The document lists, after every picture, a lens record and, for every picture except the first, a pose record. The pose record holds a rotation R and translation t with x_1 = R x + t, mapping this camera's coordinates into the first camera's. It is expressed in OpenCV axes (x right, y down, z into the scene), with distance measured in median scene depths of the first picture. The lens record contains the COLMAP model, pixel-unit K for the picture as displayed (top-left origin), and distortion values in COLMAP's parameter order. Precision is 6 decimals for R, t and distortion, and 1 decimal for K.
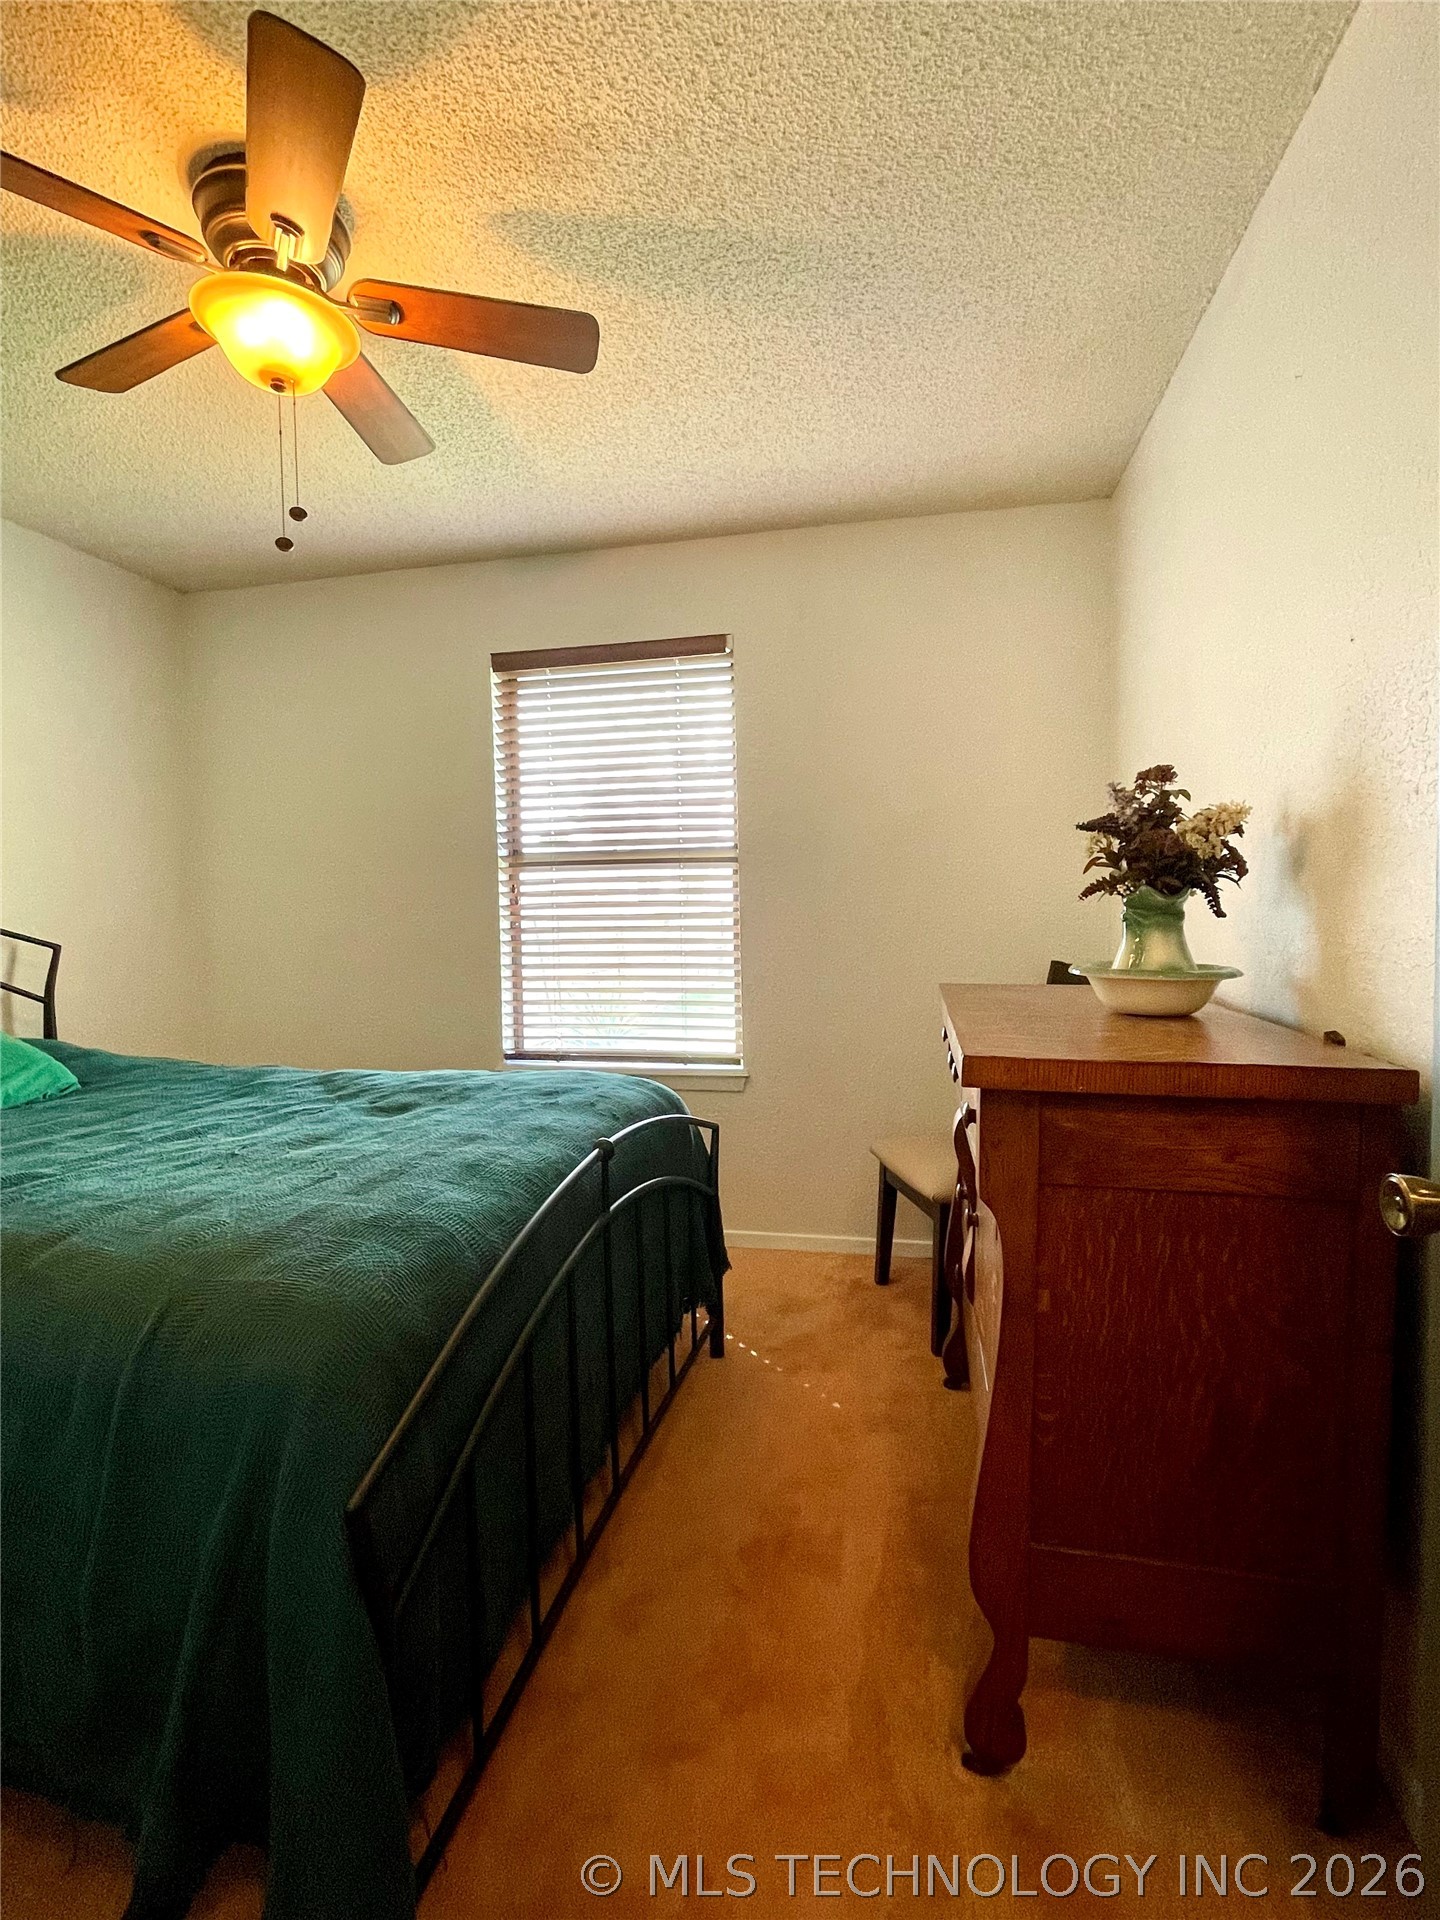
lens RADIAL K [[904.0, 0, 730.4], [0, 904.0, 954.0], [0, 0, 1]] dist [-0.015772, 0.005565]
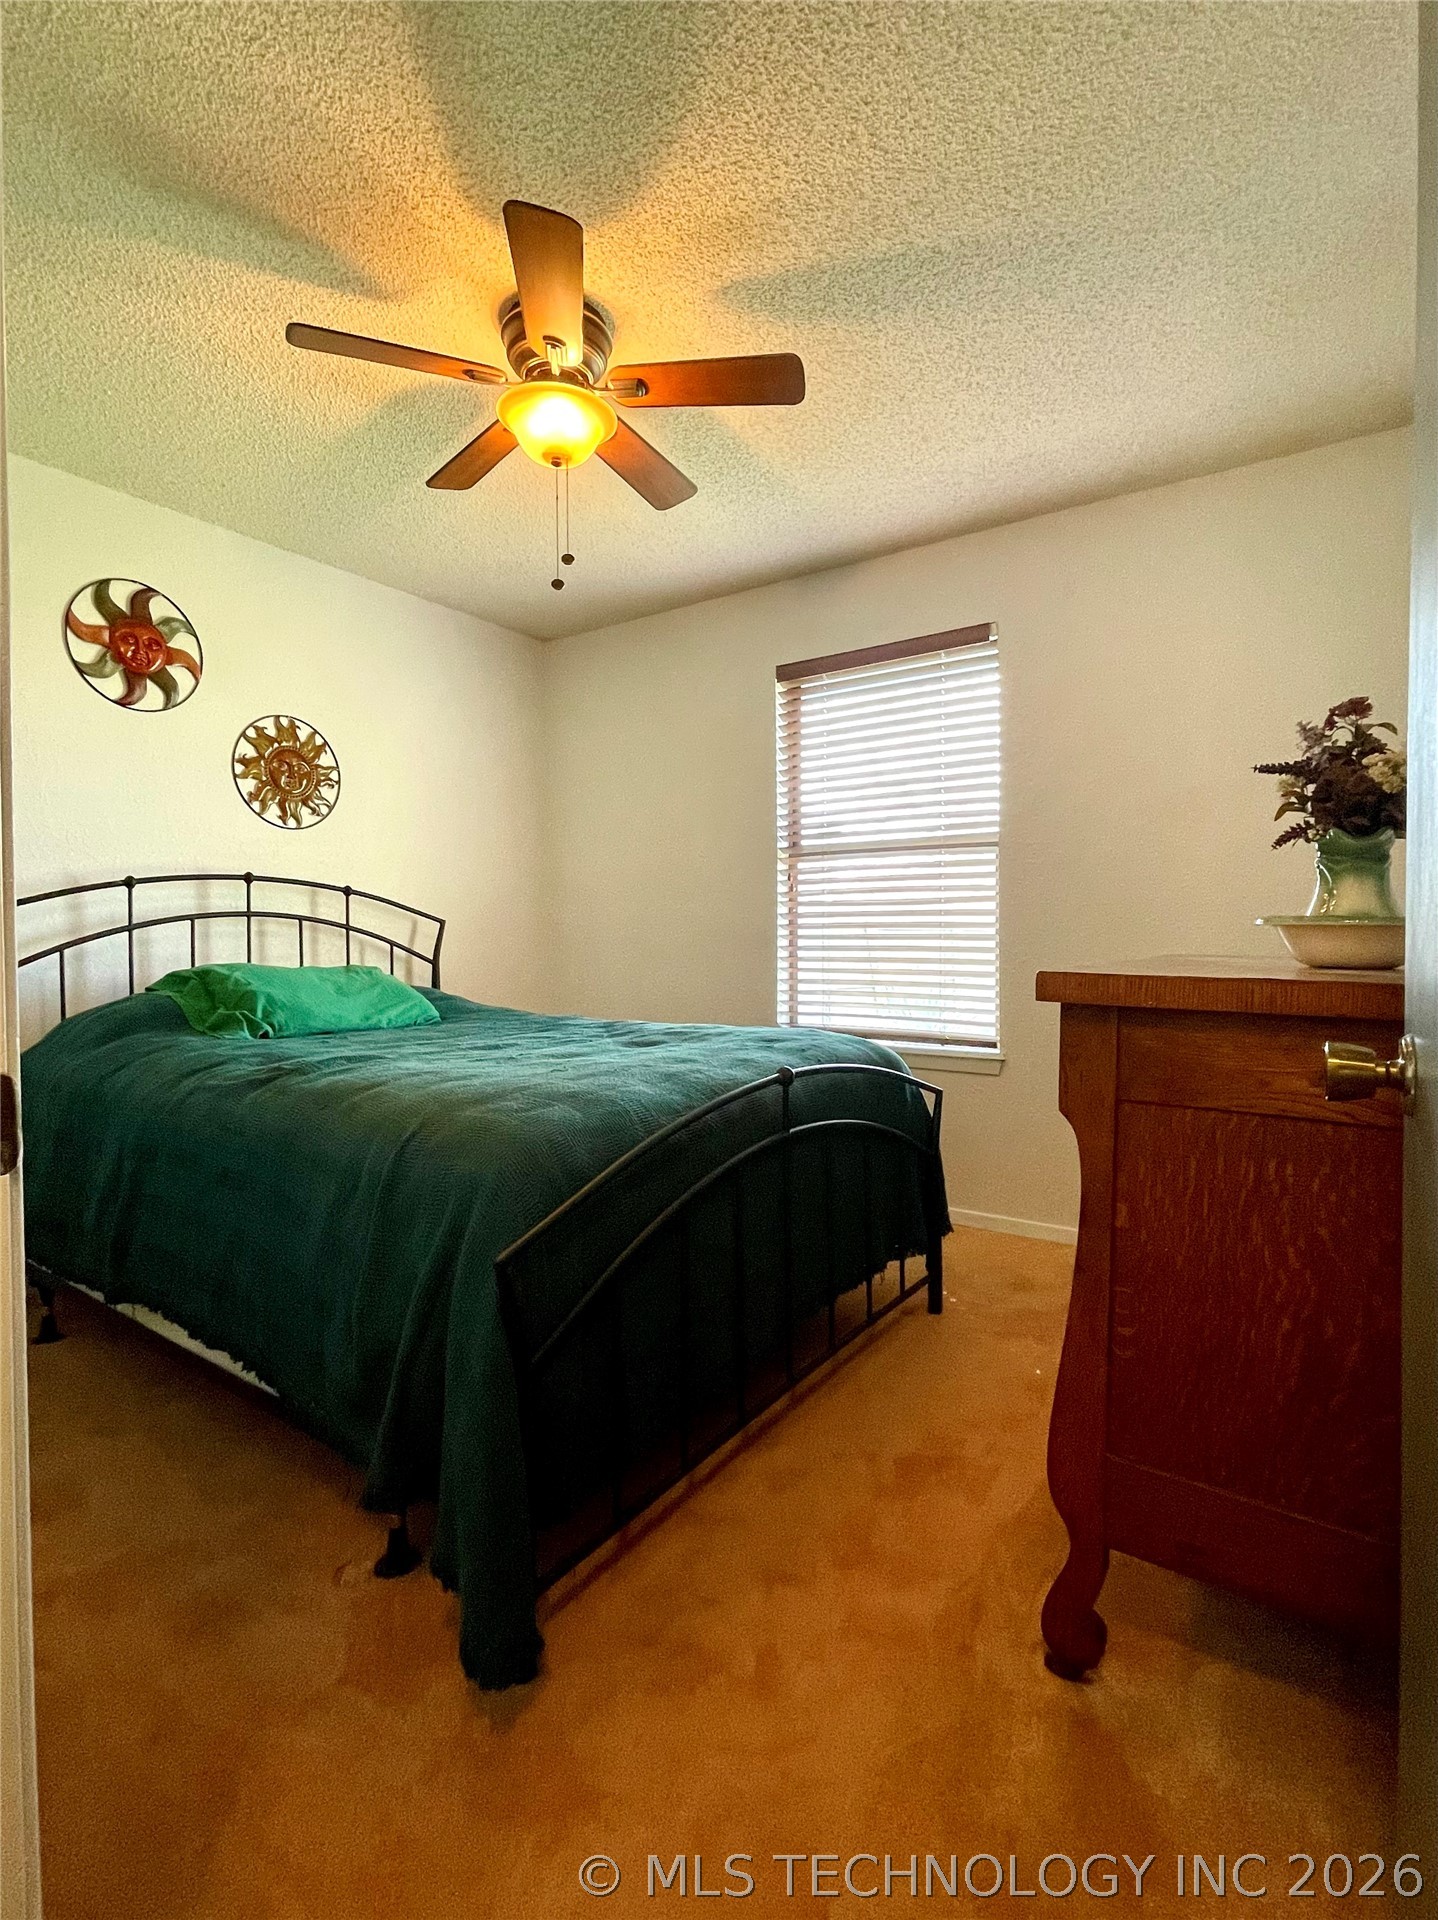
lens RADIAL K [[904.0, 0, 729.4], [0, 904.0, 954.0], [0, 0, 1]] dist [-0.015772, 0.005565]
pose [[0.926559, 0.021800, -0.375517, 0.222821], [-0.029288, 0.999470, -0.014243, 0.082668], [0.375008, 0.024195, 0.926706, -0.089565]]
